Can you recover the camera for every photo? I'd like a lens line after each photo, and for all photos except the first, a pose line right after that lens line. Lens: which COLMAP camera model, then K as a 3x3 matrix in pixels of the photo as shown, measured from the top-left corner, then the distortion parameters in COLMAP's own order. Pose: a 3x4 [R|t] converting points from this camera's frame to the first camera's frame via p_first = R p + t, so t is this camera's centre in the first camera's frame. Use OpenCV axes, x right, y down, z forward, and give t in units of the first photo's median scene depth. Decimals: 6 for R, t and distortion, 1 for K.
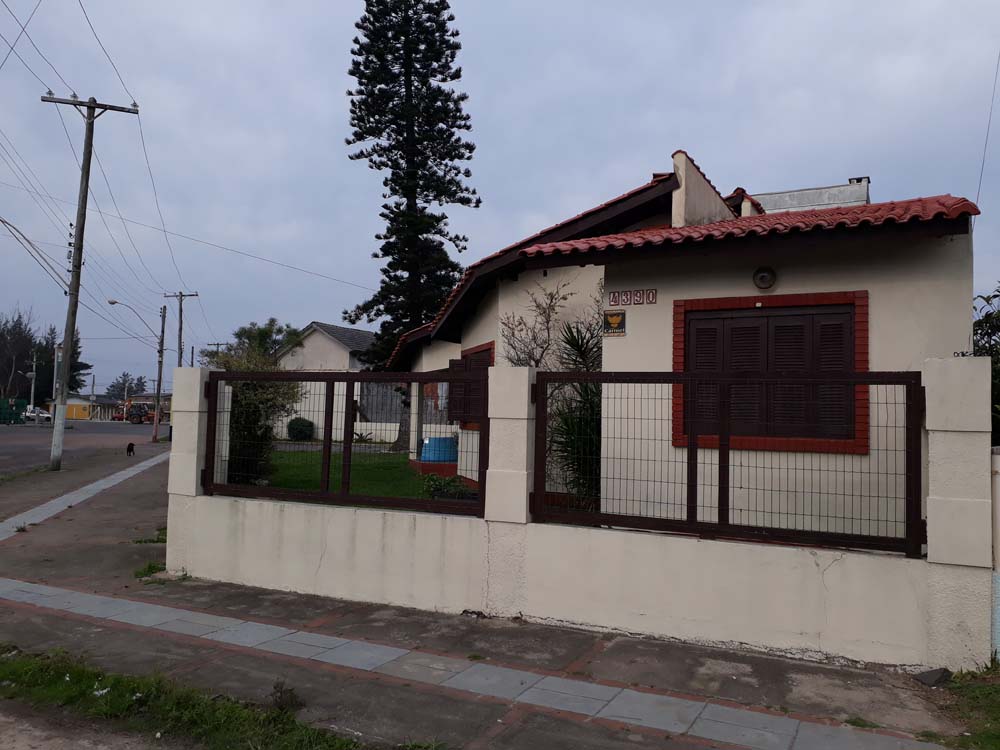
lens RADIAL K [[796.9, 0, 499.4], [0, 796.9, 375.3], [0, 0, 1]] dist [0.125576, -0.183256]
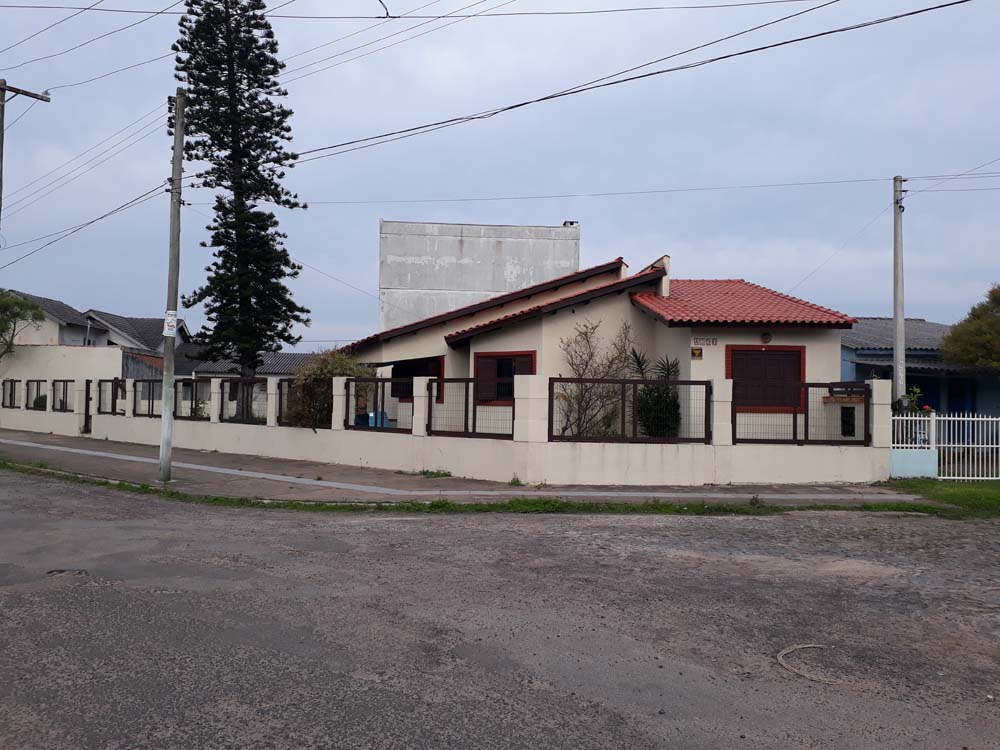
lens RADIAL K [[797.0, 0, 510.2], [0, 797.0, 379.0], [0, 0, 1]] dist [0.063638, -0.076964]
pose [[0.854876, 0.001114, 0.518832, -1.314071], [-0.022554, 0.999132, 0.035017, -0.059494], [-0.518343, -0.041637, 0.854159, -0.511905]]
